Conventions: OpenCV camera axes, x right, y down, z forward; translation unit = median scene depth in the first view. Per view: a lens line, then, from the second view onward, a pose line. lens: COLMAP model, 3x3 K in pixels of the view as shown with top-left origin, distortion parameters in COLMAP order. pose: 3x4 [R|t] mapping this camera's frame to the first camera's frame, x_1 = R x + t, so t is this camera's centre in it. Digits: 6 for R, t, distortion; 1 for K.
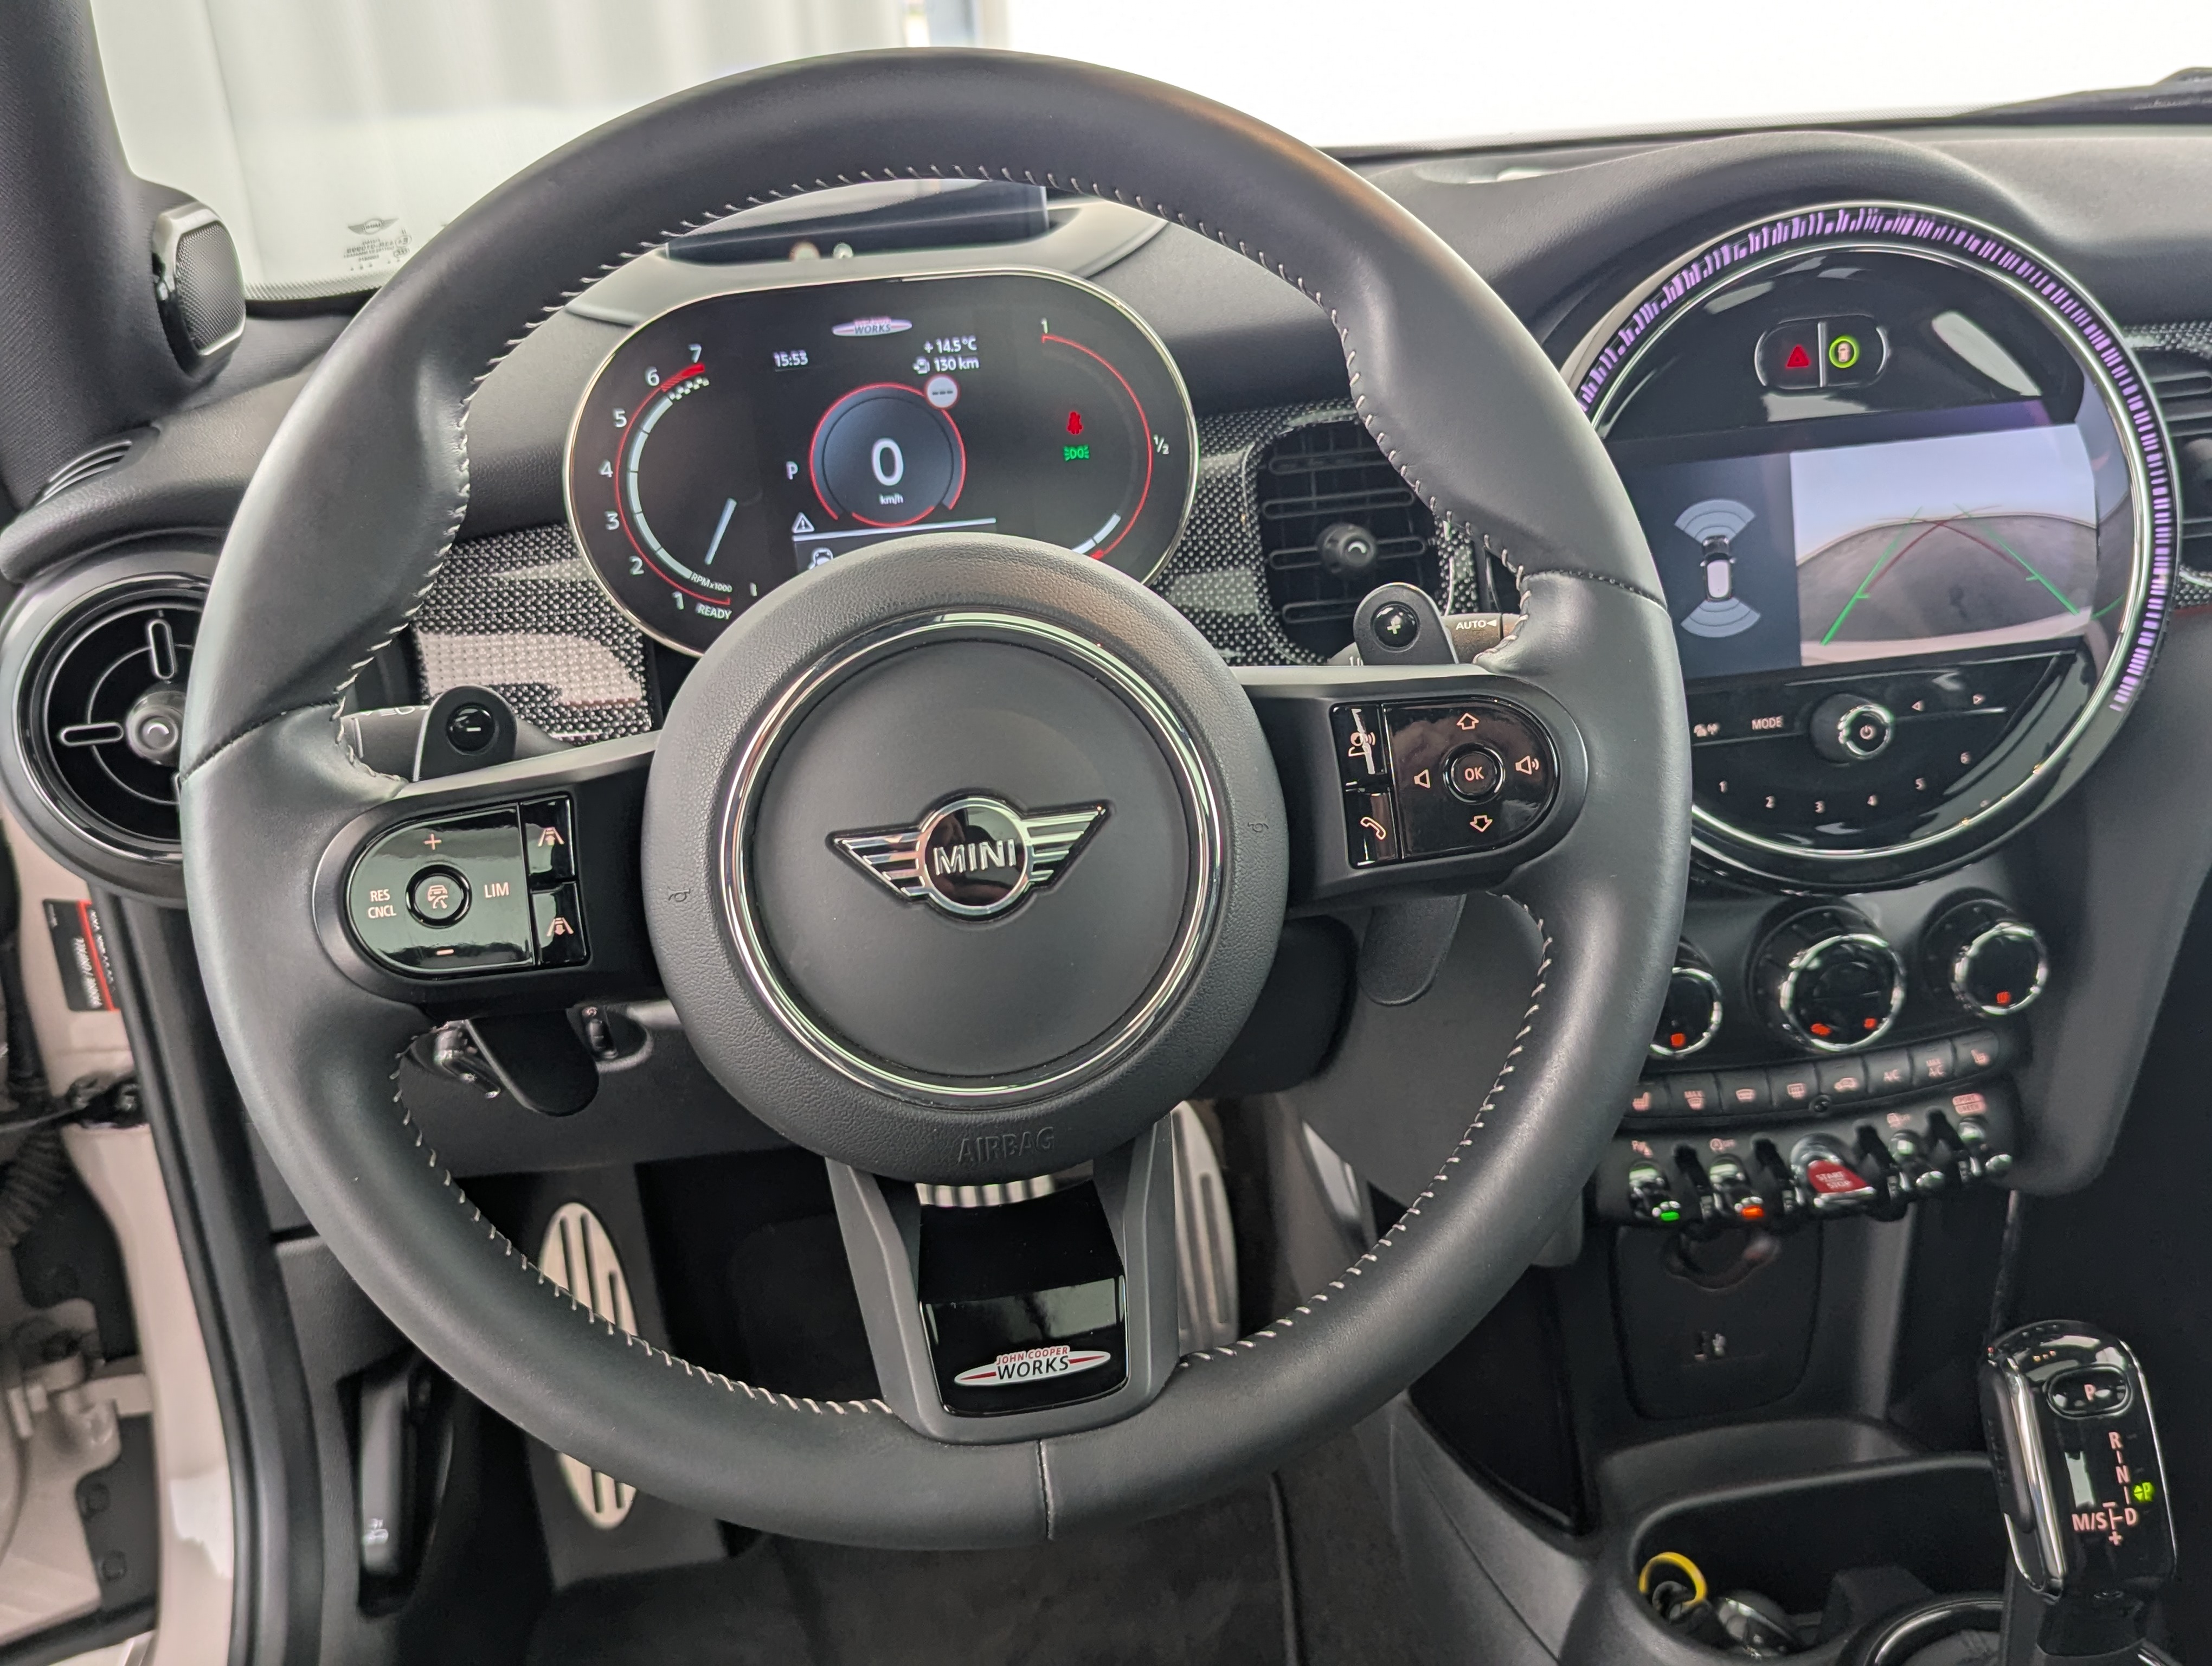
lens RADIAL K [[1968.6, 0, 1106.0], [0, 1968.6, 833.0], [0, 0, 1]] dist [0.040155, -0.007445]
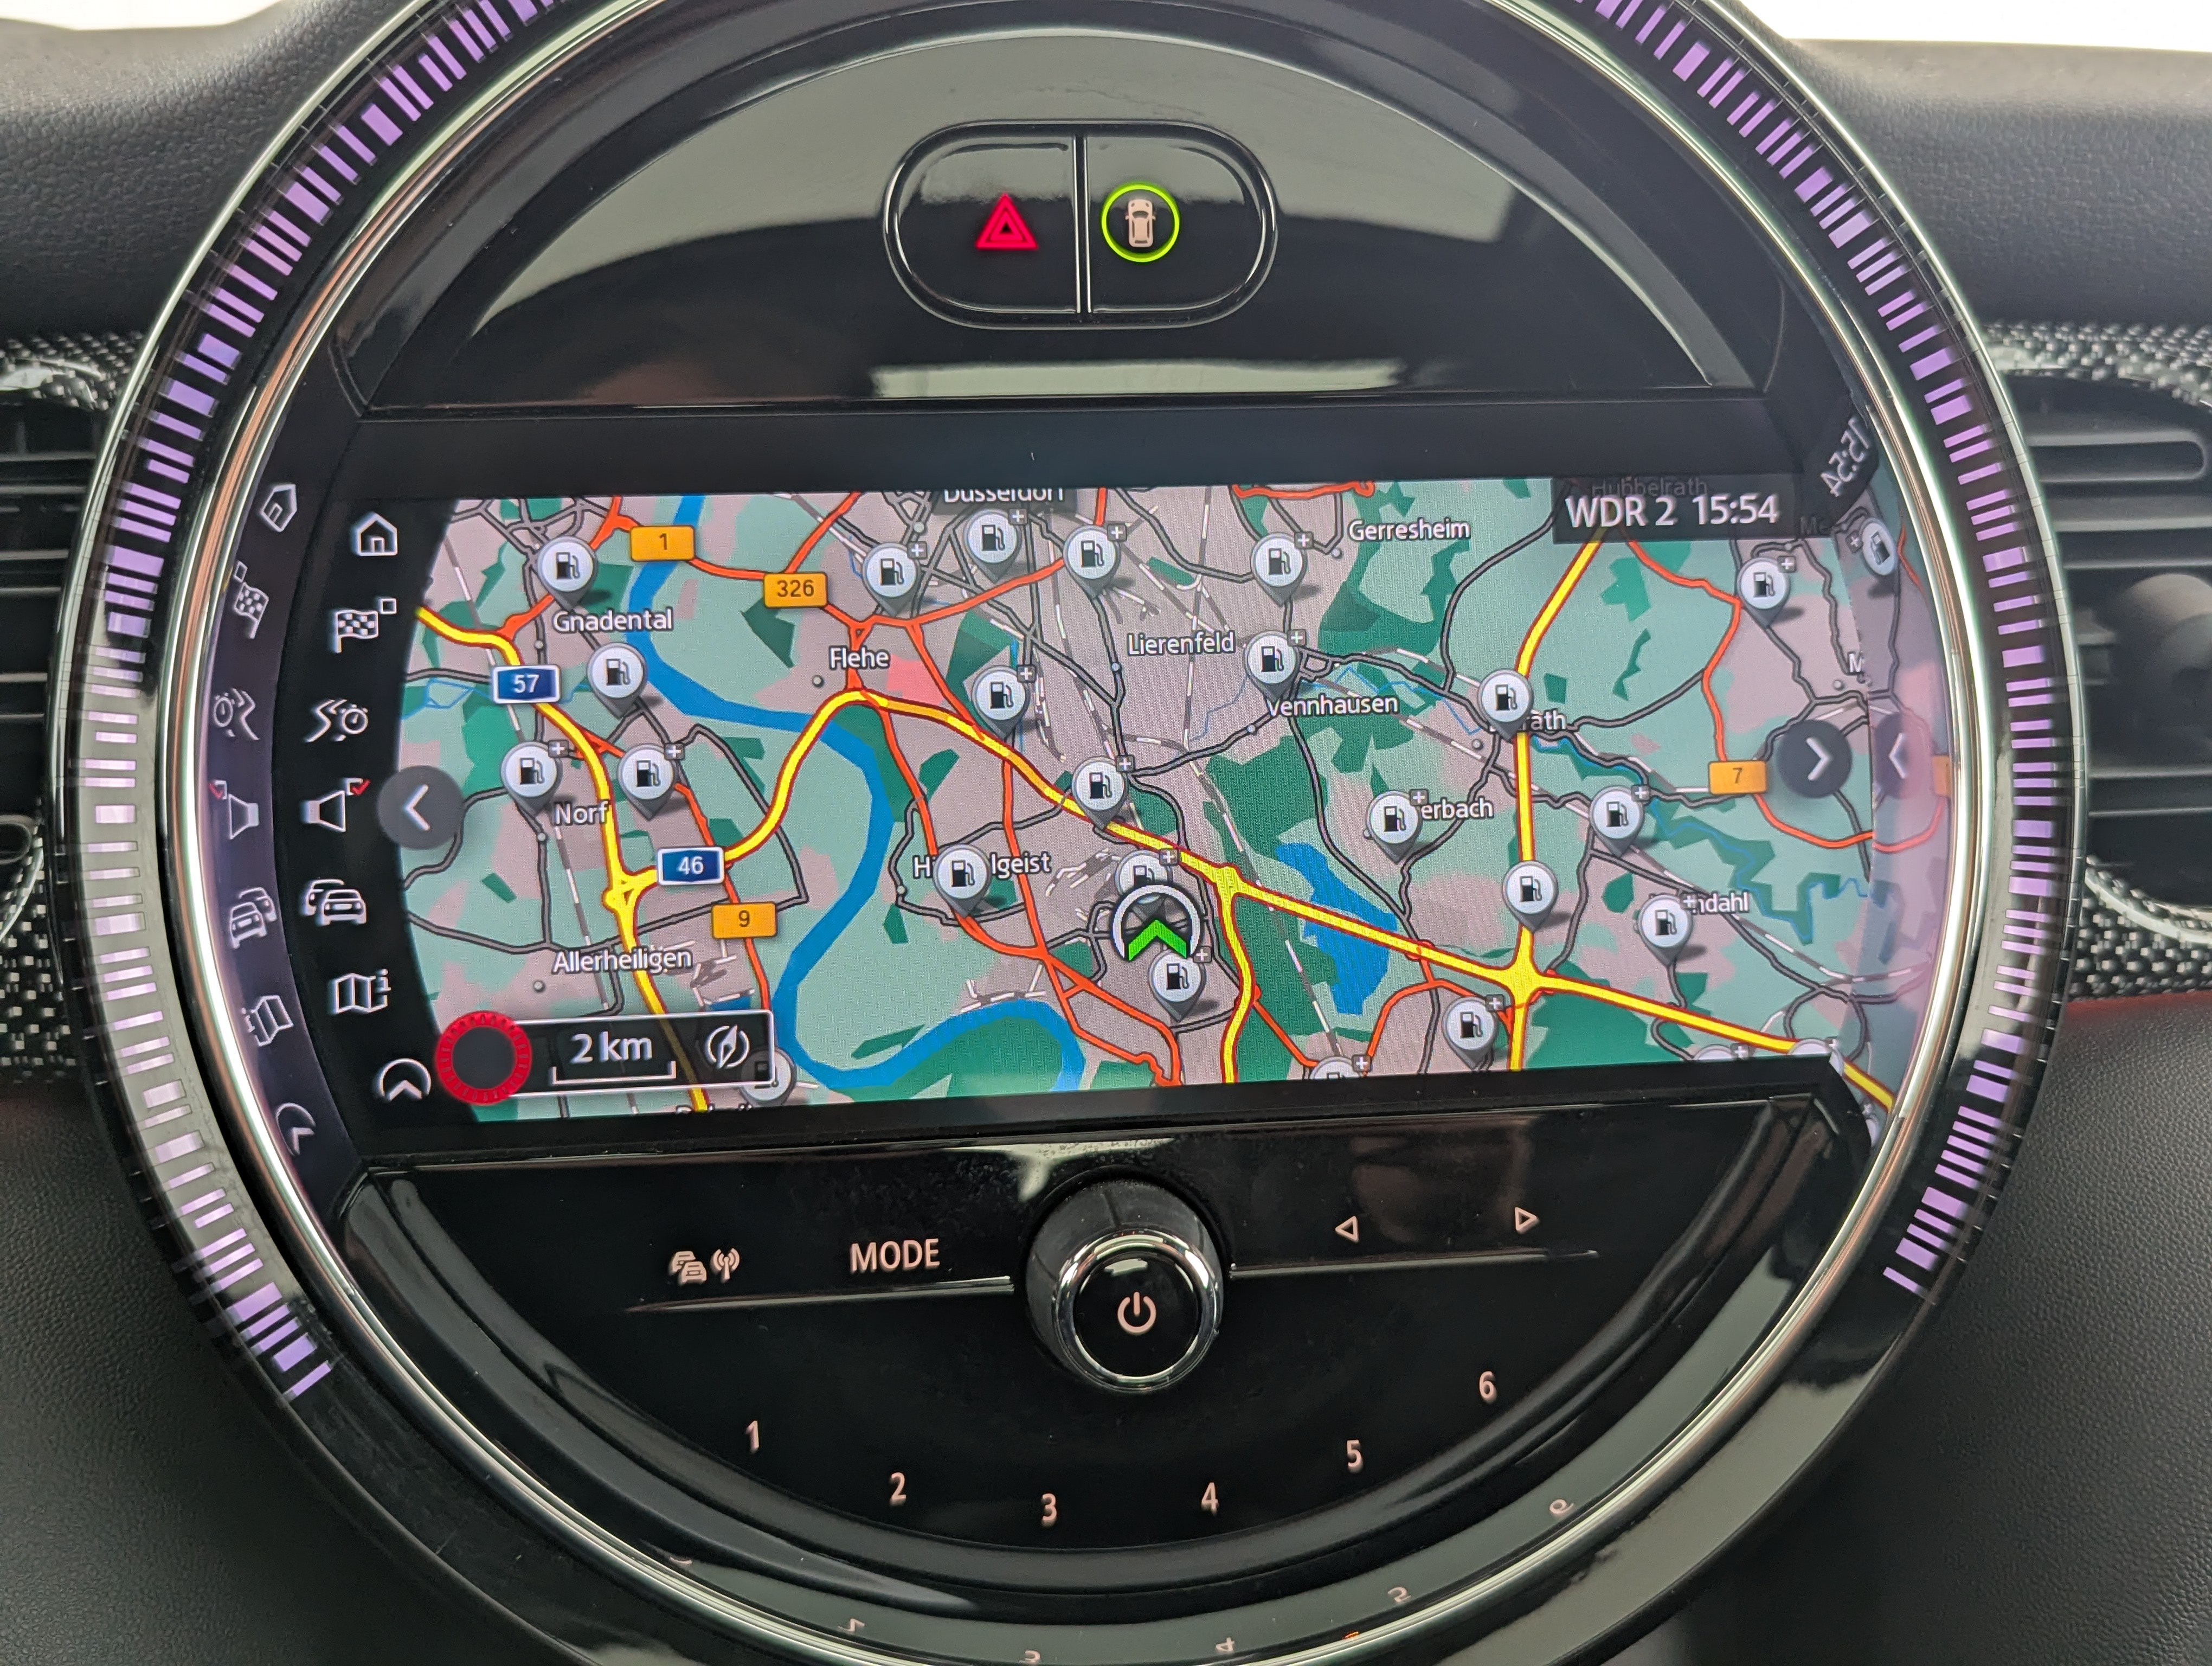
lens RADIAL K [[1968.6, 0, 1106.0], [0, 1968.6, 833.0], [0, 0, 1]] dist [0.040155, -0.007445]
pose [[0.998081, 0.060632, -0.012593, 0.381438], [-0.061821, 0.987413, -0.145581, -0.082119], [0.003608, 0.146080, 0.989266, 0.670787]]
